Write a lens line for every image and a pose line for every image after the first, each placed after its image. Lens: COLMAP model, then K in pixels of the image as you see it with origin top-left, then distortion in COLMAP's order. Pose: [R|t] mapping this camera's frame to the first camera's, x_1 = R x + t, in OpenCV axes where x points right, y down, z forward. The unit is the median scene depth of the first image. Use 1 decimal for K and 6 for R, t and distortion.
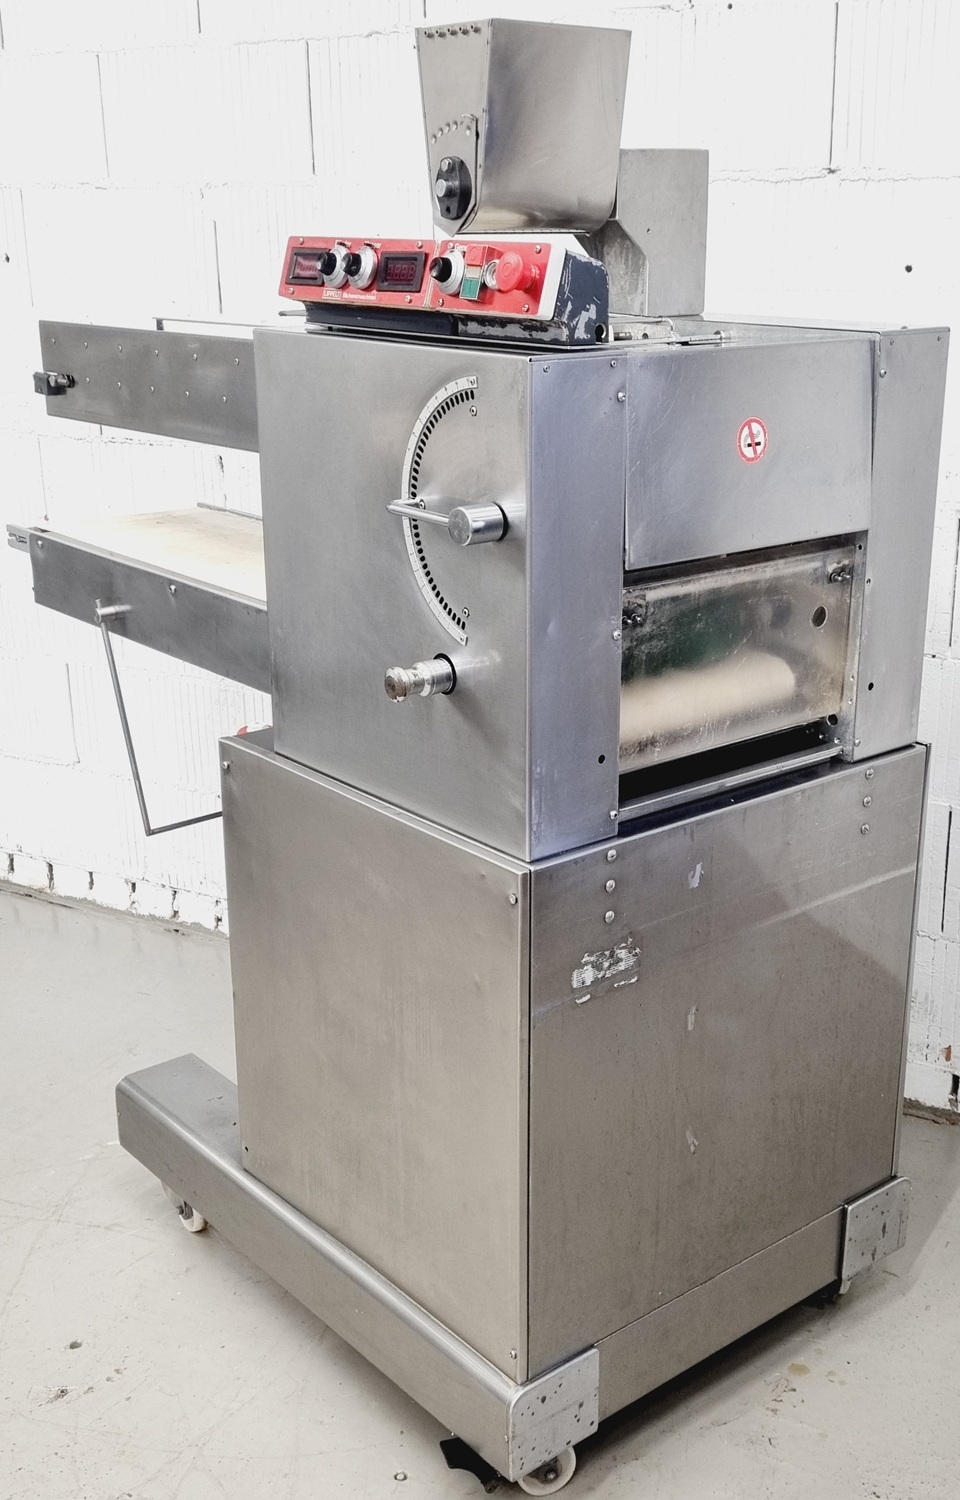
lens RADIAL K [[1652.9, 0, 508.6], [0, 1652.9, 885.0], [0, 0, 1]] dist [0.063575, 0.012069]
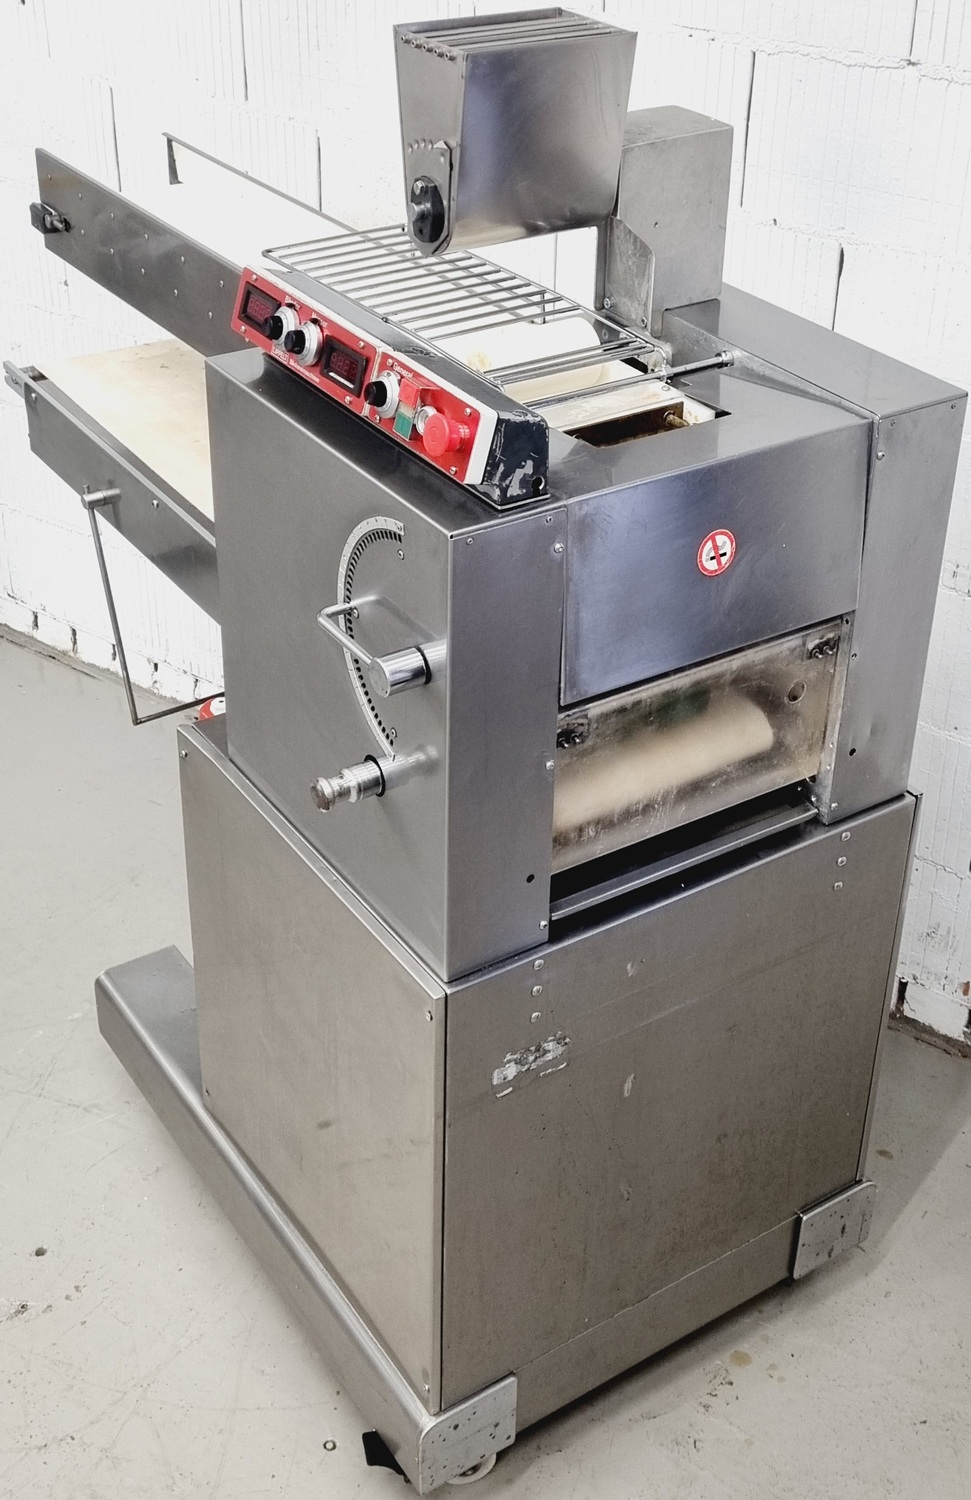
lens RADIAL K [[1810.8, 0, 485.5], [0, 1810.8, 750.0], [0, 0, 1]] dist [0.065096, -0.011592]
pose [[0.993672, 0.075158, -0.083471, 0.101127], [-0.057832, 0.979411, 0.193417, -0.315980], [0.096289, -0.187366, 0.977559, -0.019386]]
